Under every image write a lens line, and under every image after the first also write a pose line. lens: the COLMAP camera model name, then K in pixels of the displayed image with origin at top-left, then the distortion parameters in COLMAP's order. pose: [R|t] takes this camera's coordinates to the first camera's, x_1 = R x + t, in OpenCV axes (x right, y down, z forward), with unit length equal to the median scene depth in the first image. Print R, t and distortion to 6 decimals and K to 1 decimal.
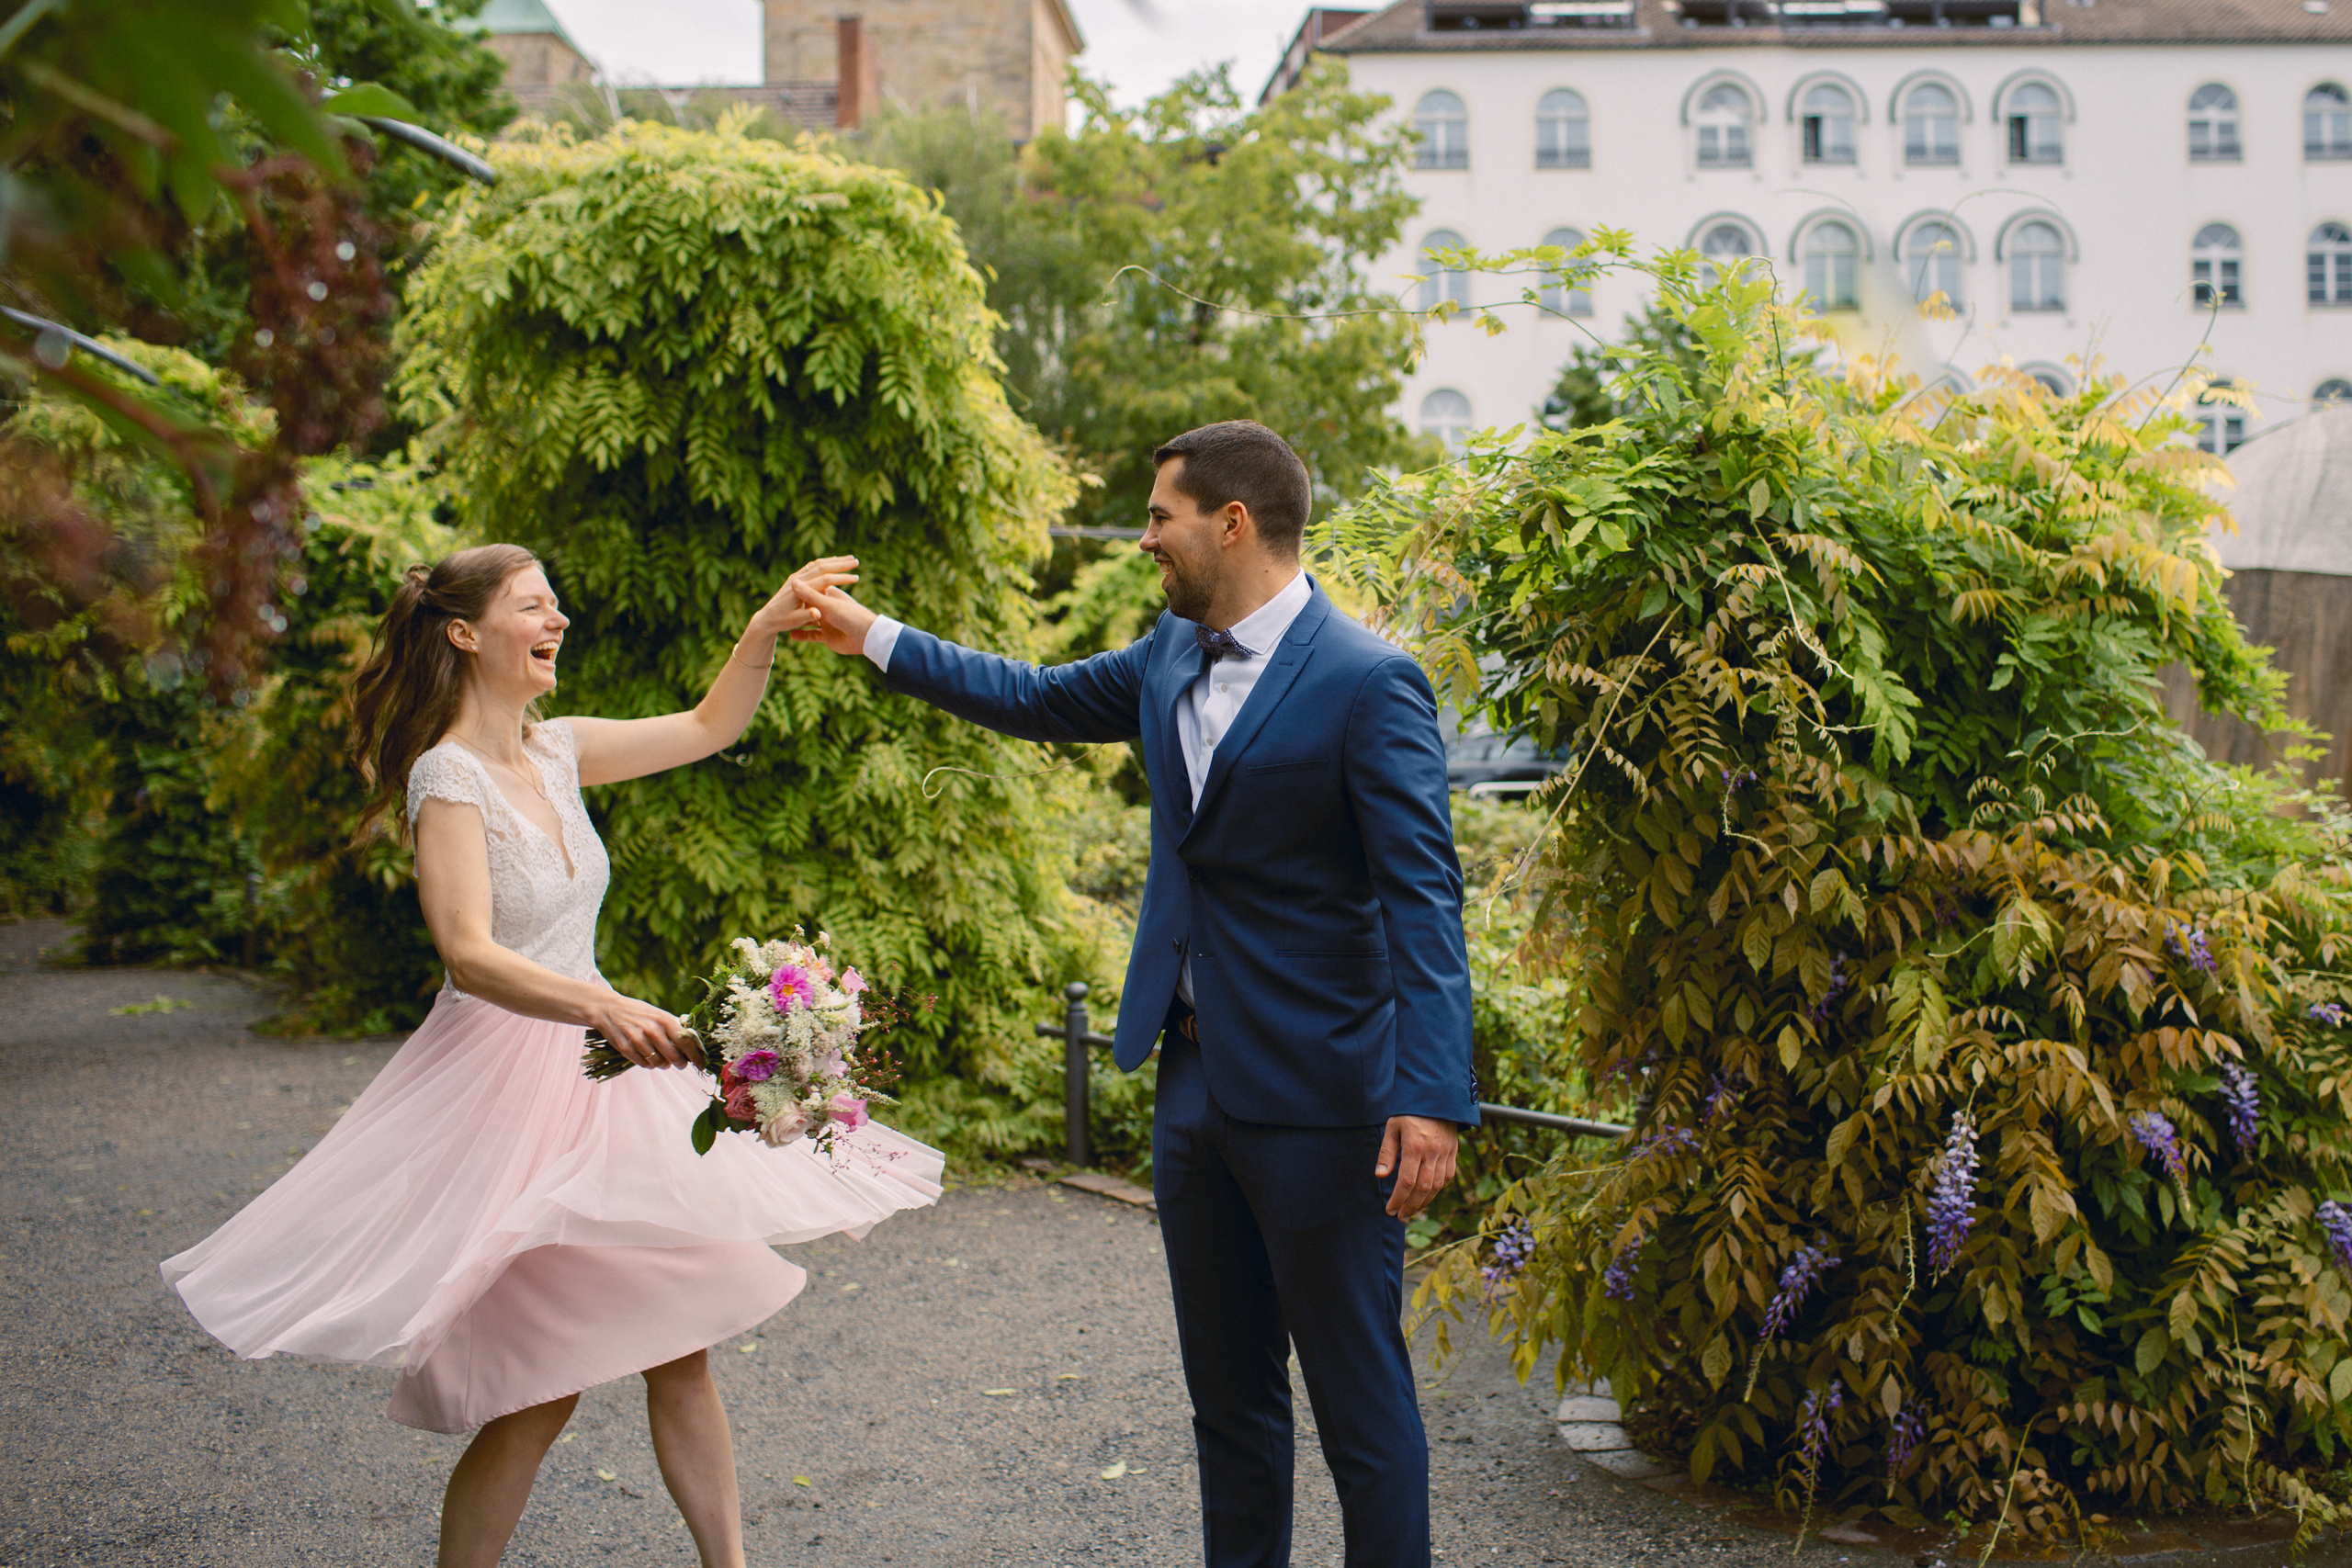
lens RADIAL K [[2696.3, 0, 1341.8], [0, 2696.3, 670.4], [0, 0, 1]] dist [-0.121293, 0.185525]
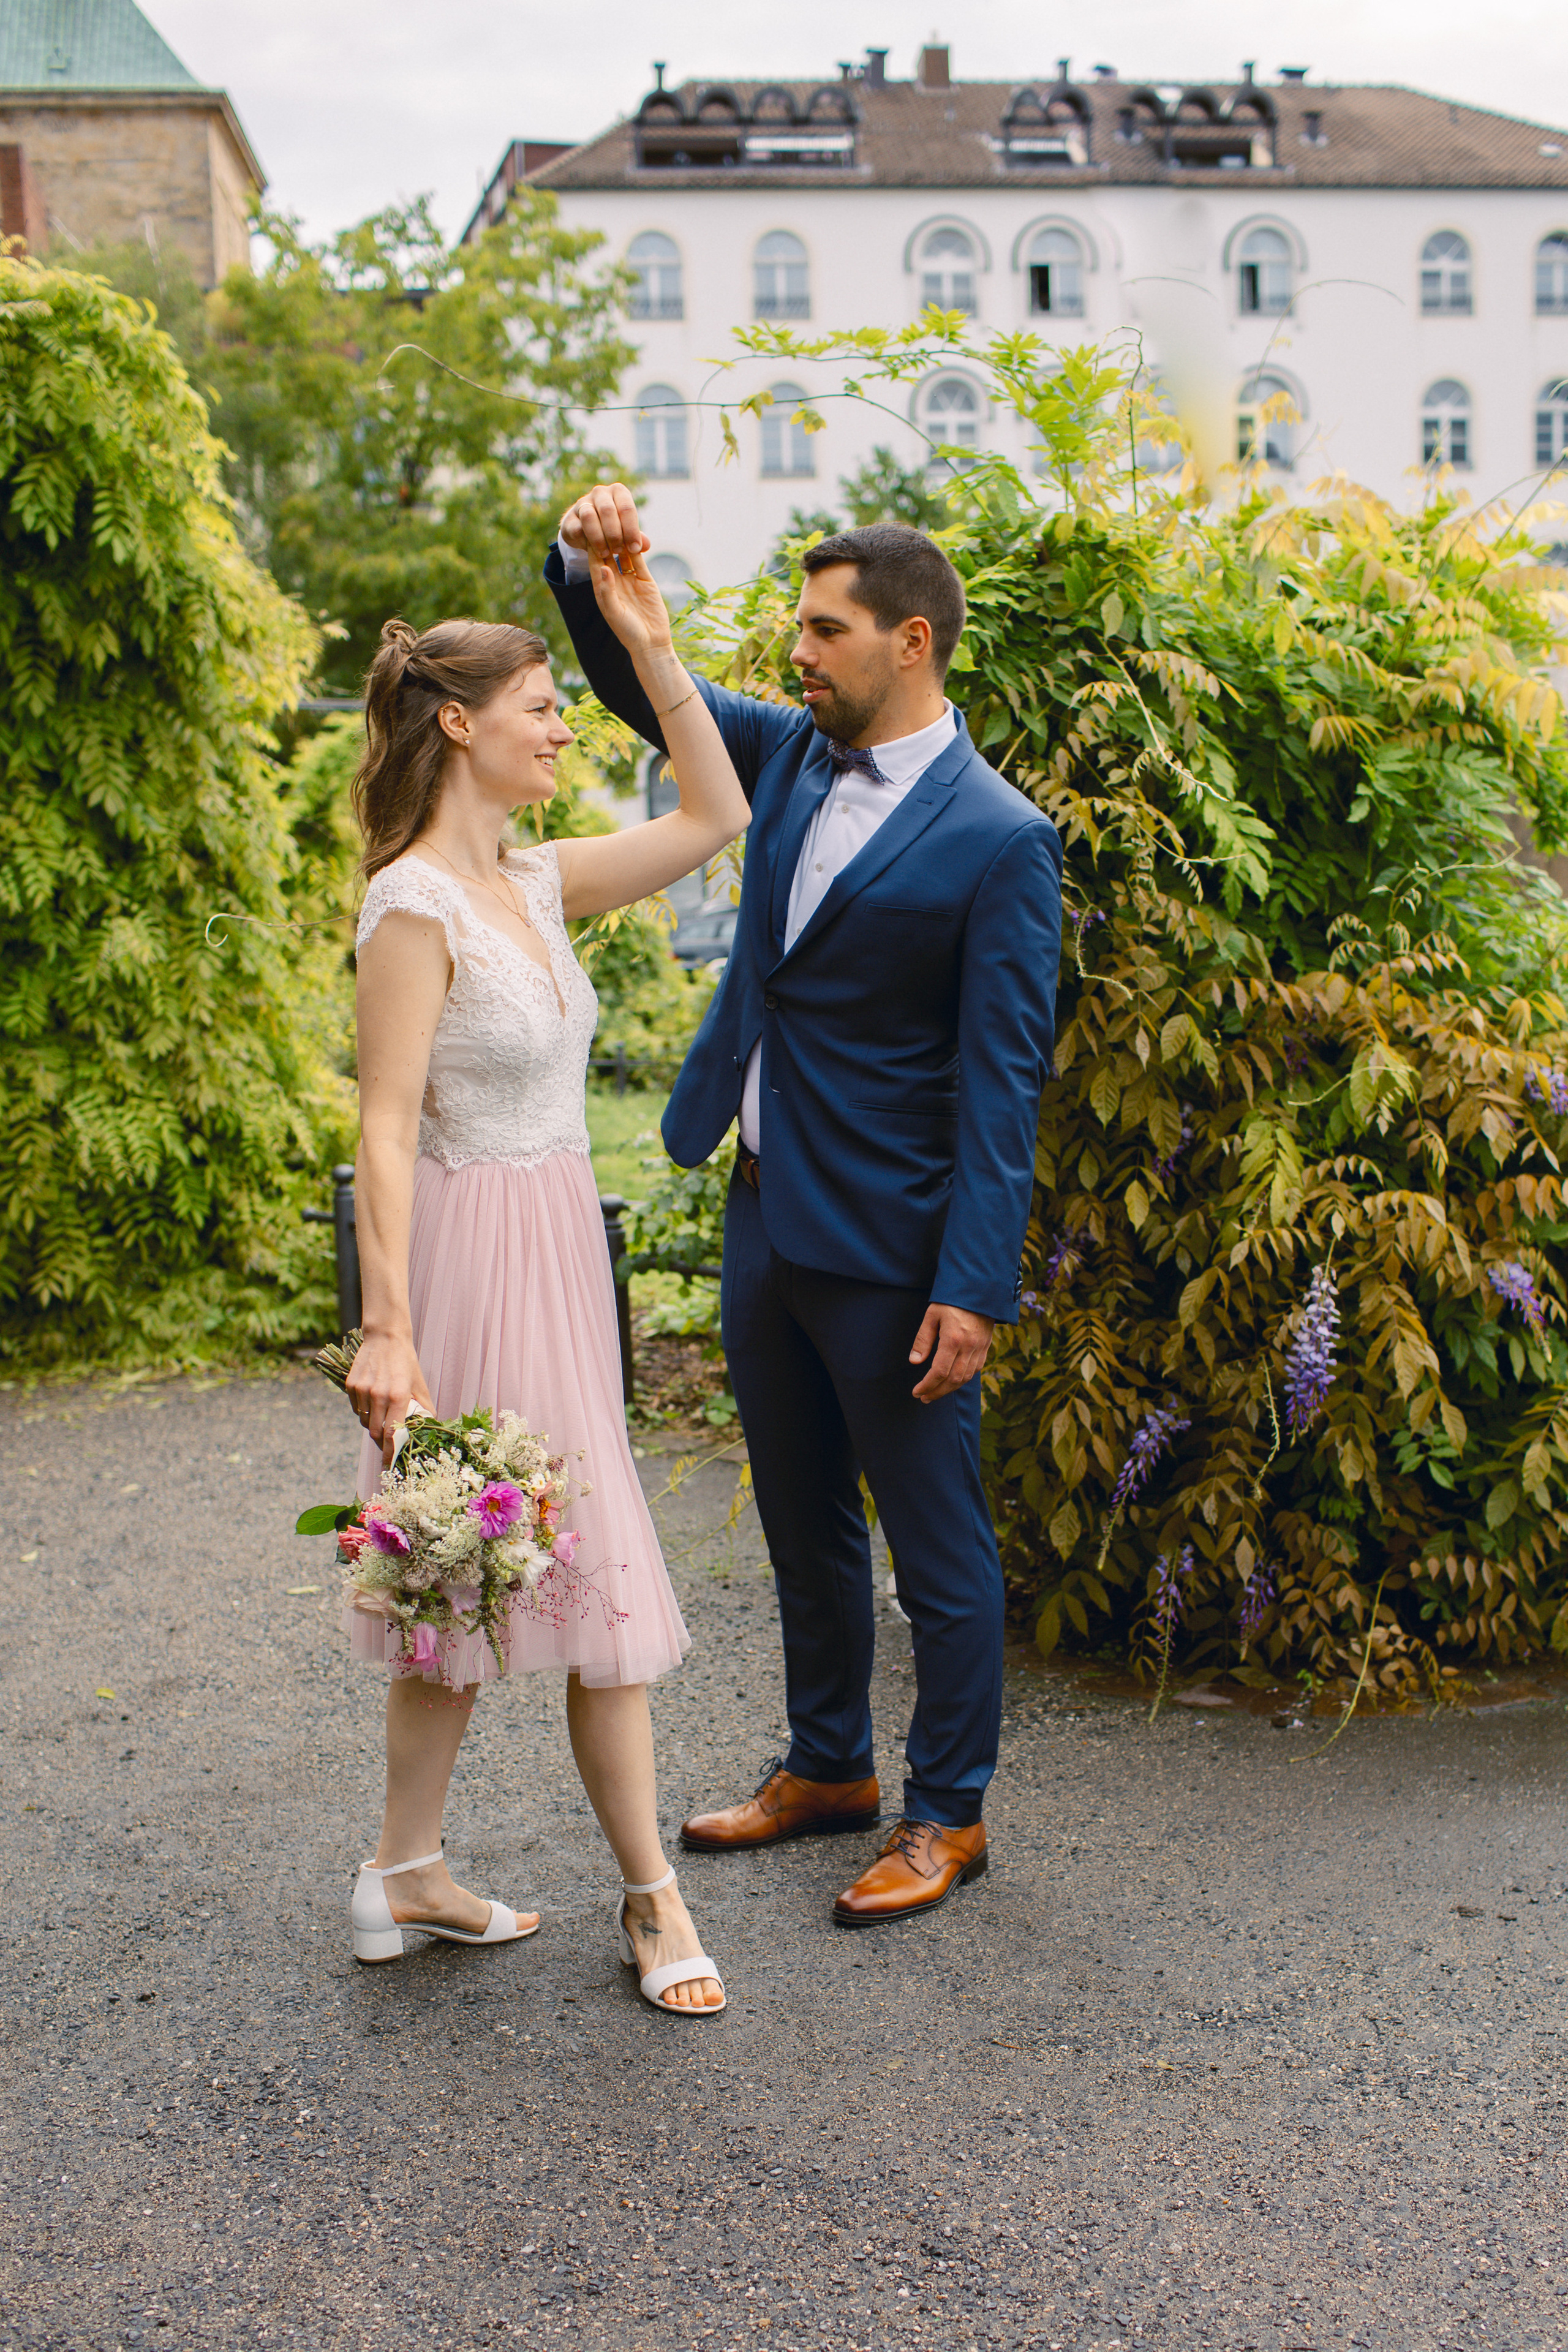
lens RADIAL K [[2696.5, 0, 881.3], [0, 2696.5, 1342.2], [0, 0, 1]] dist [-0.121293, 0.185525]
pose [[0.993289, -0.034628, 0.110357, -0.016786], [0.014003, 0.983117, 0.182444, 0.007094], [-0.114812, -0.179674, 0.977003, 0.036393]]
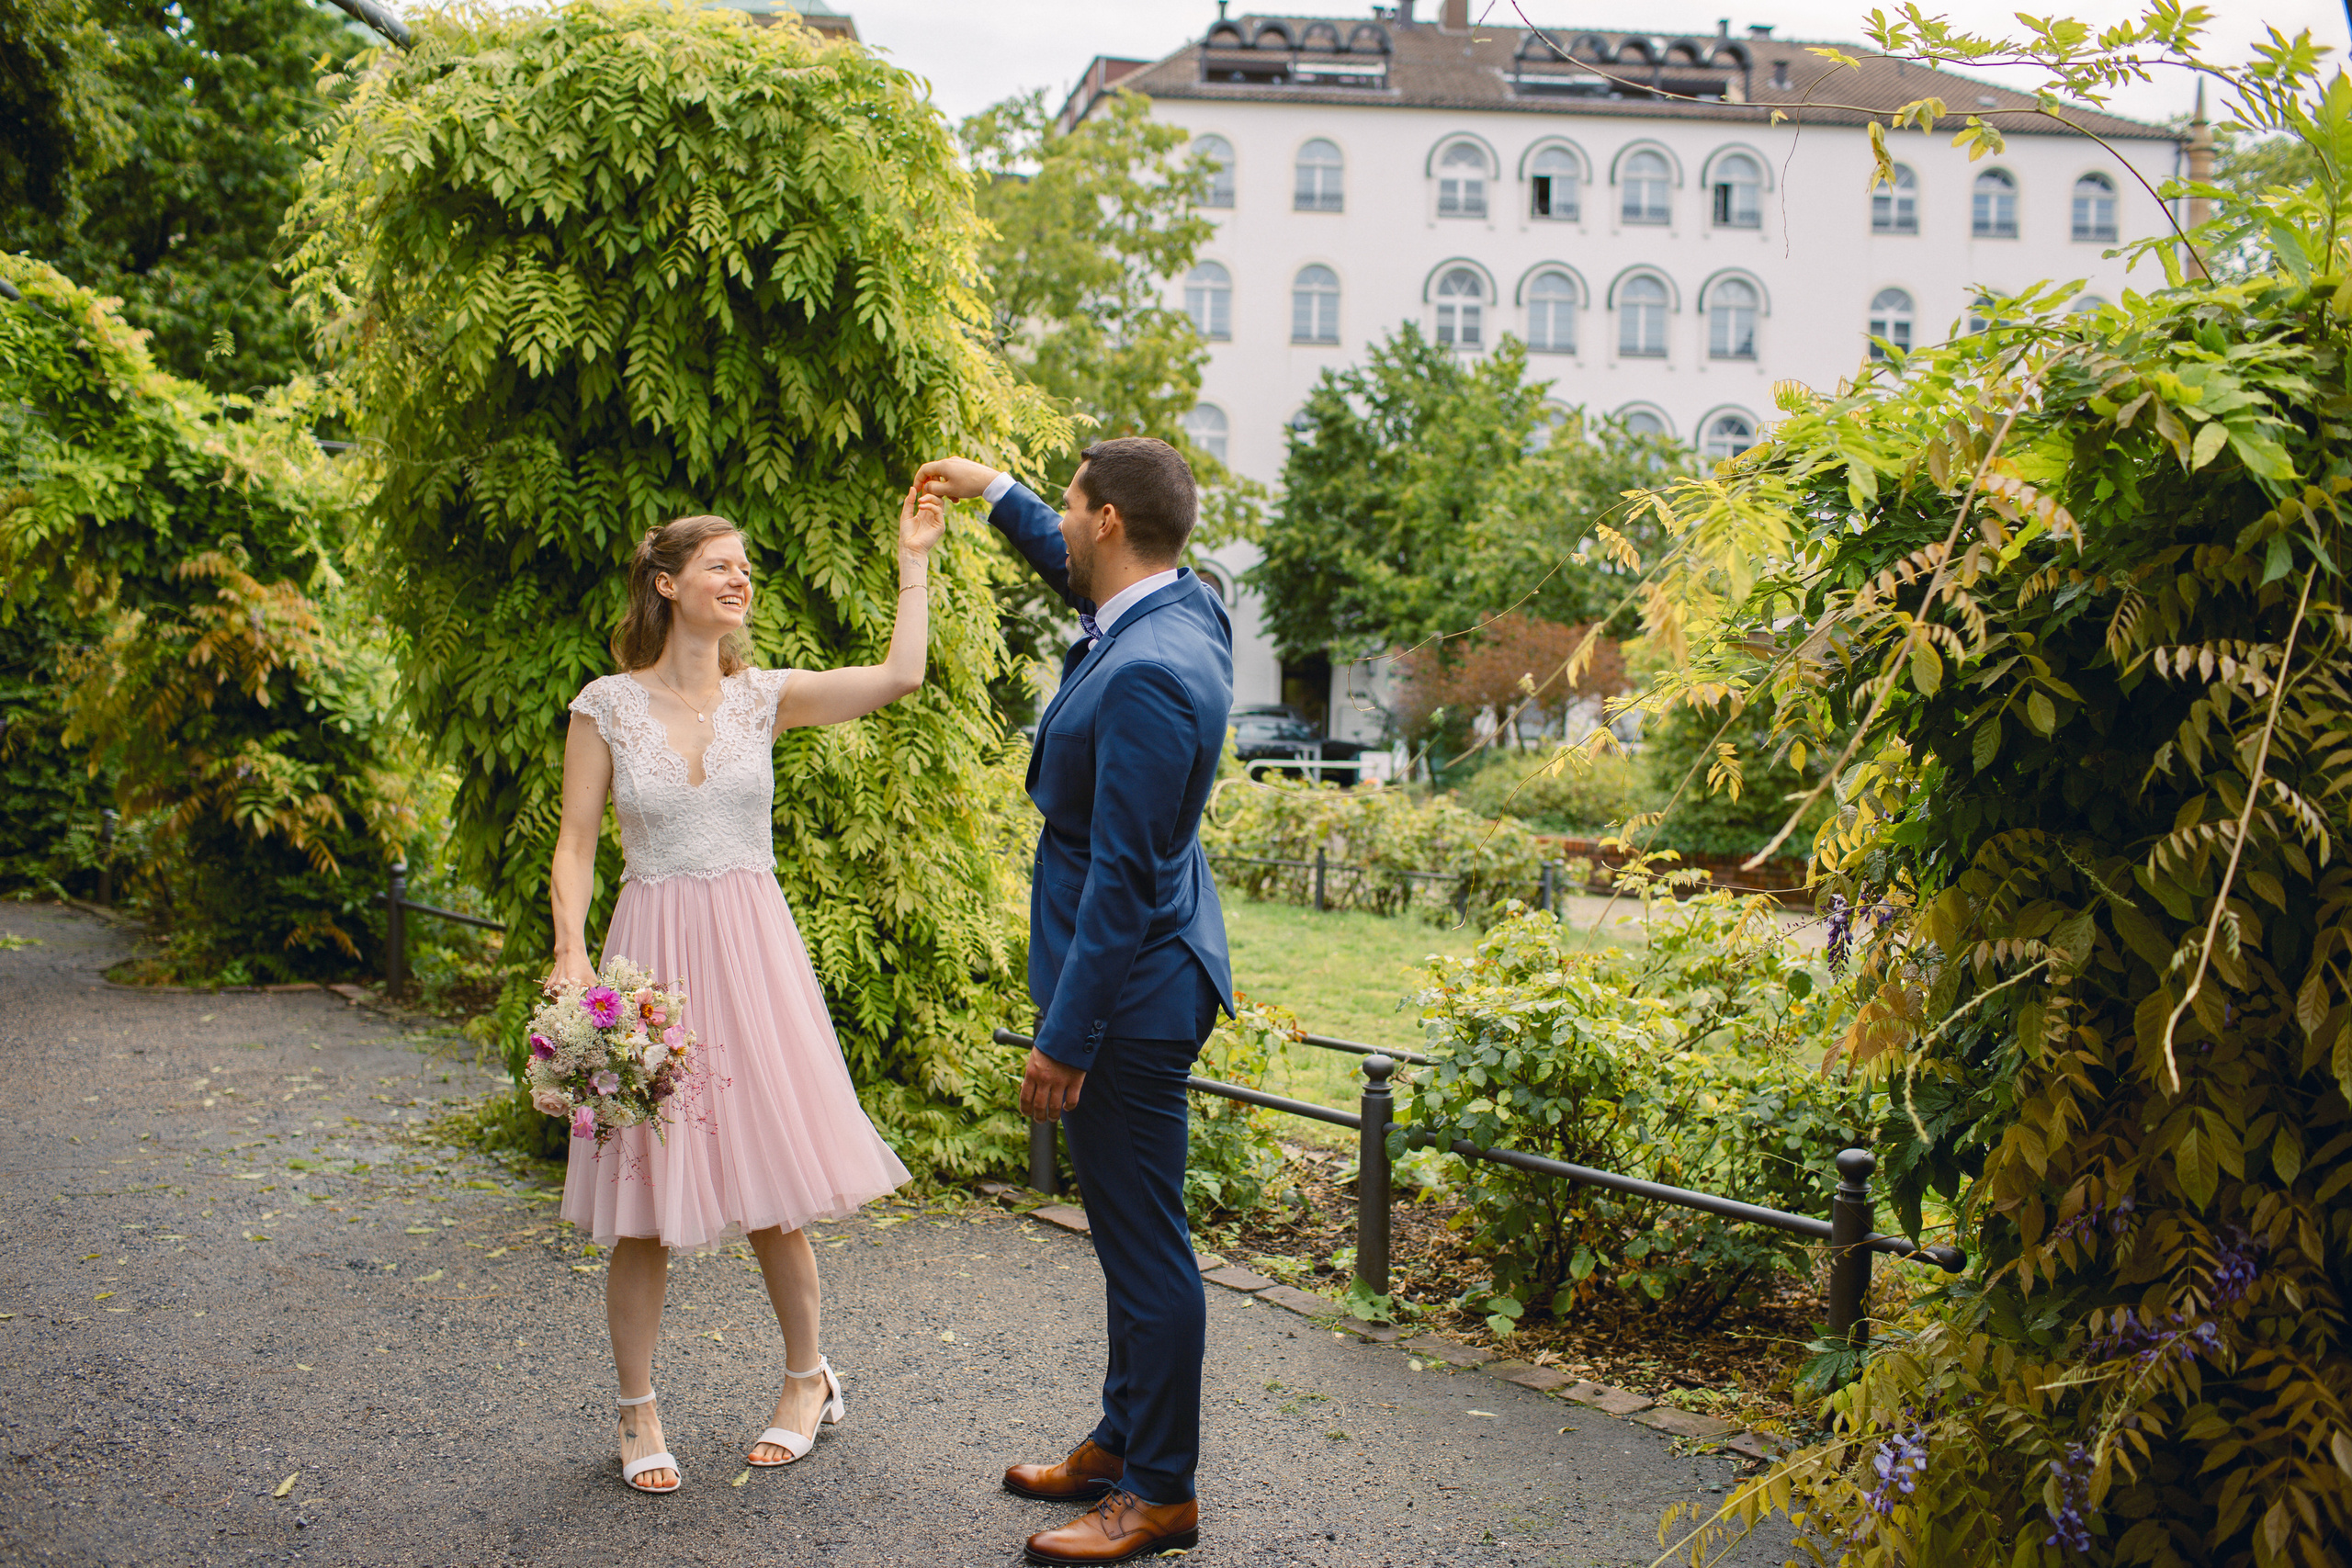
lens RADIAL K [[2387.0, 0, 1179.0], [0, 2387.0, 755.5], [0, 0, 1]] dist [-0.084856, 0.097490]
pose [[0.998583, 0.040406, 0.034619, -0.090362], [-0.041858, 0.998227, 0.042311, 0.005002], [-0.032848, -0.043700, 0.998505, 0.227631]]
